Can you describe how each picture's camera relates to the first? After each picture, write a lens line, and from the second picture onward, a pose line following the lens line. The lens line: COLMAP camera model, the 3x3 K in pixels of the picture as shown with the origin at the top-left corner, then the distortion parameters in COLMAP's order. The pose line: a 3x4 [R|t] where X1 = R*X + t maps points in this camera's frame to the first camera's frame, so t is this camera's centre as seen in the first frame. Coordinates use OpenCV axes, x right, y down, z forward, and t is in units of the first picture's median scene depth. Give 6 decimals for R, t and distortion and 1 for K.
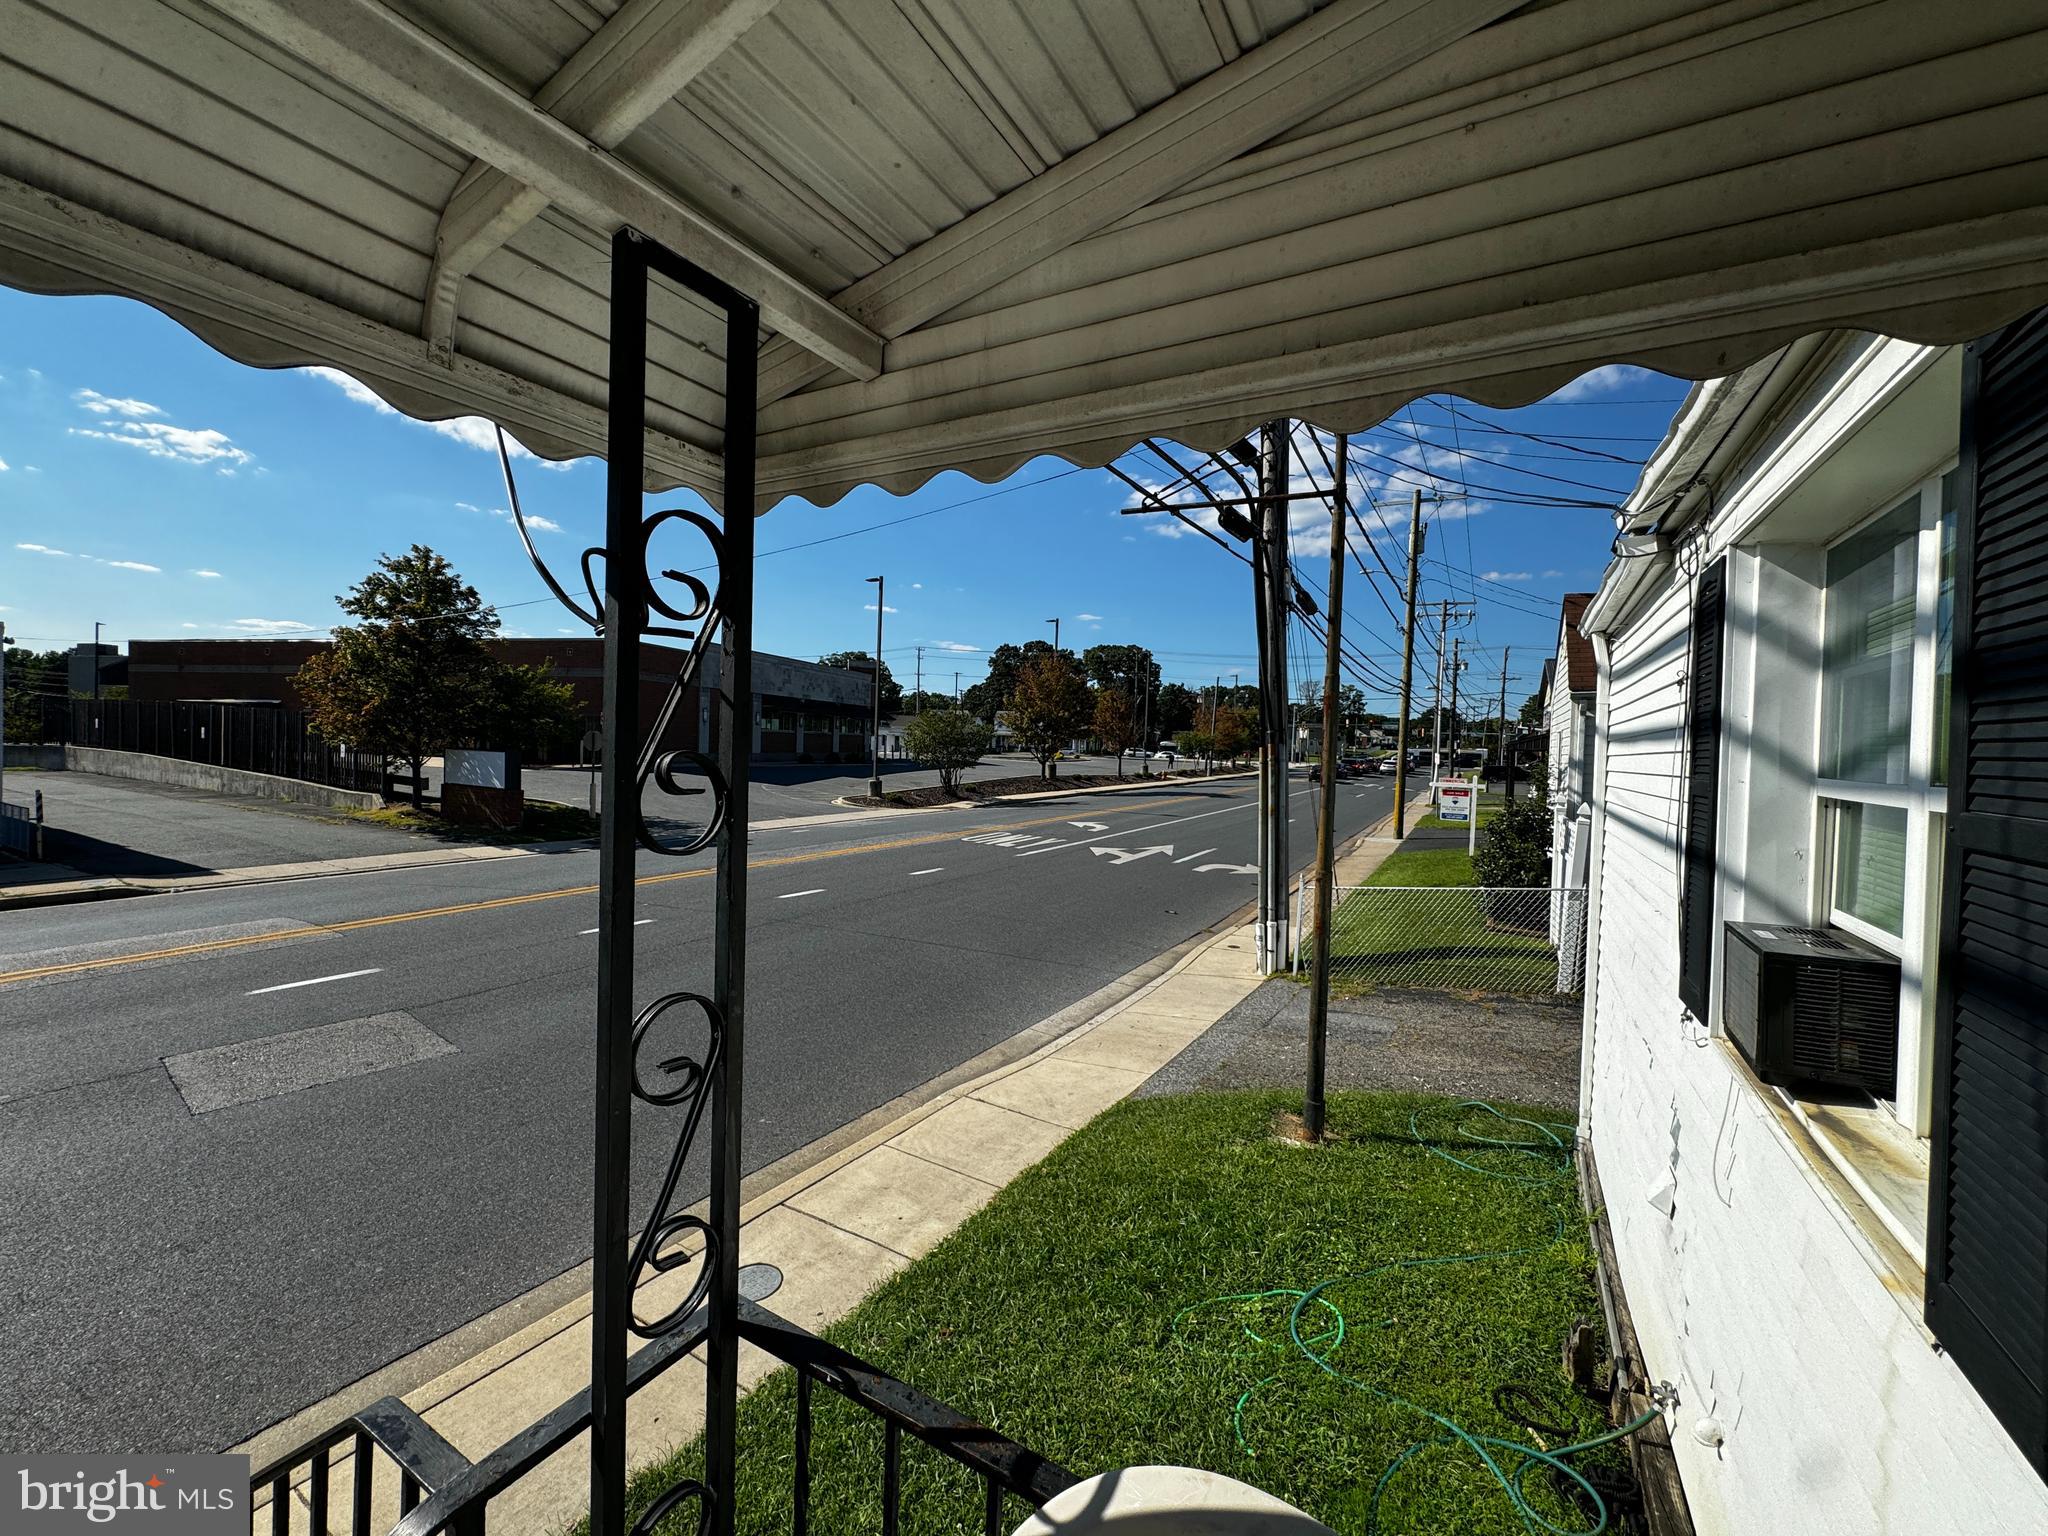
lens RADIAL K [[821.2, 0, 1023.7], [0, 821.2, 759.2], [0, 0, 1]] dist [-0.001126, -0.000232]
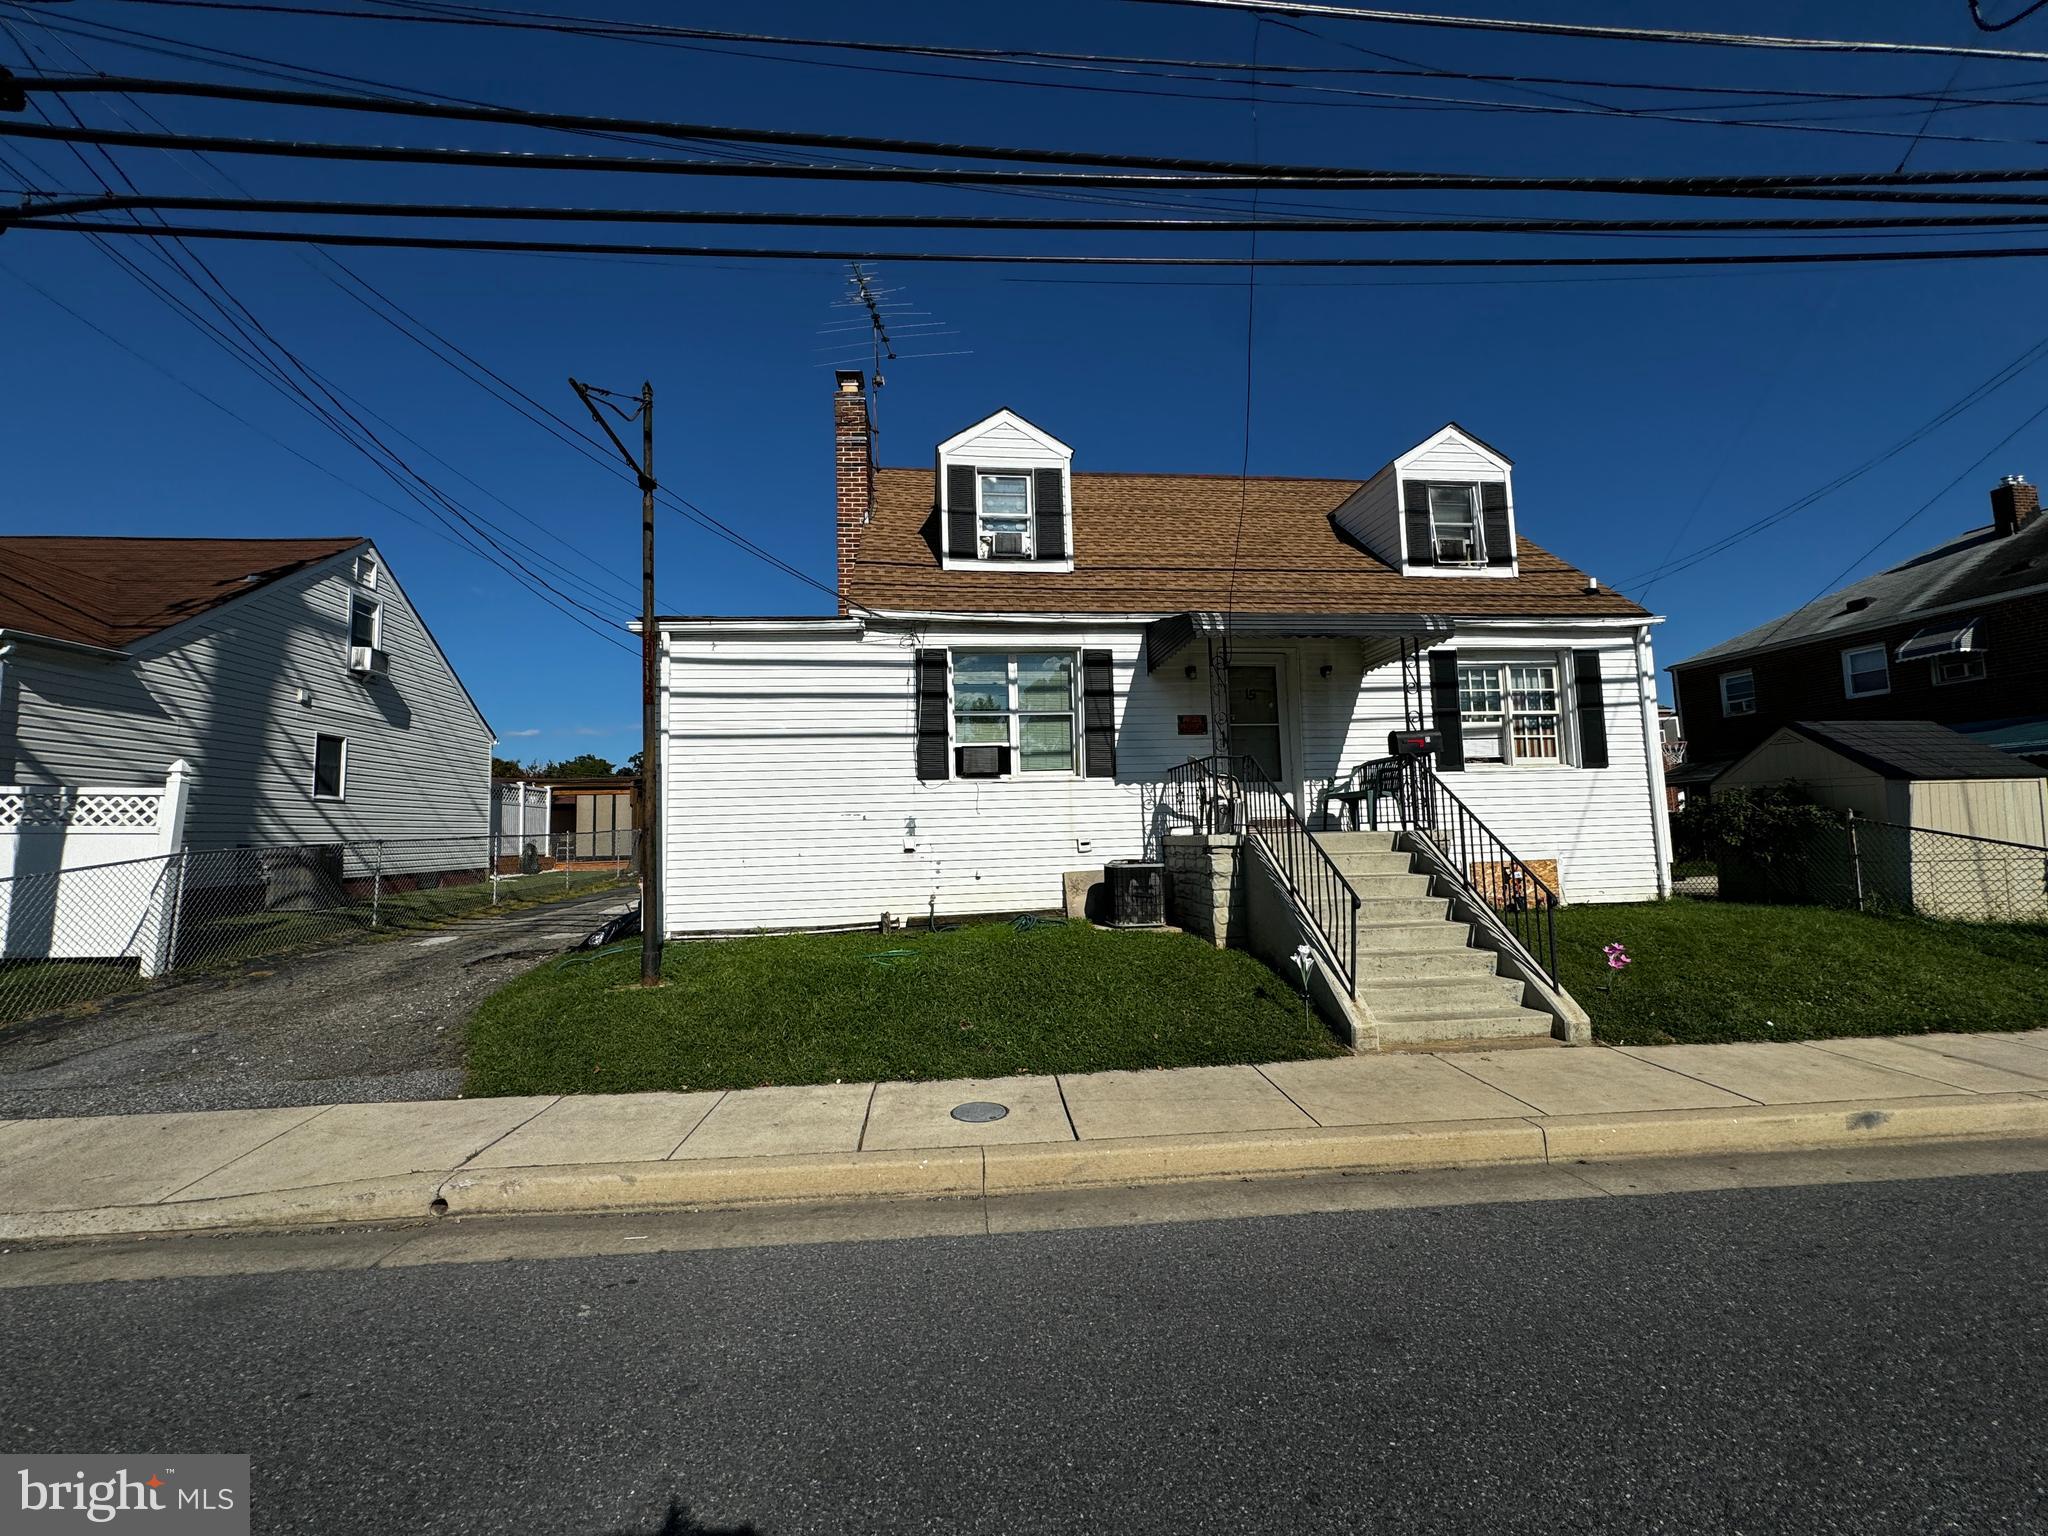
lens RADIAL K [[821.2, 0, 1021.7], [0, 821.2, 765.8], [0, 0, 1]] dist [-0.001126, -0.000232]
pose [[-0.591086, 0.051348, 0.804972, -2.270291], [0.020103, 0.998600, -0.048938, 0.458178], [-0.806358, -0.012744, -0.591291, 2.923096]]
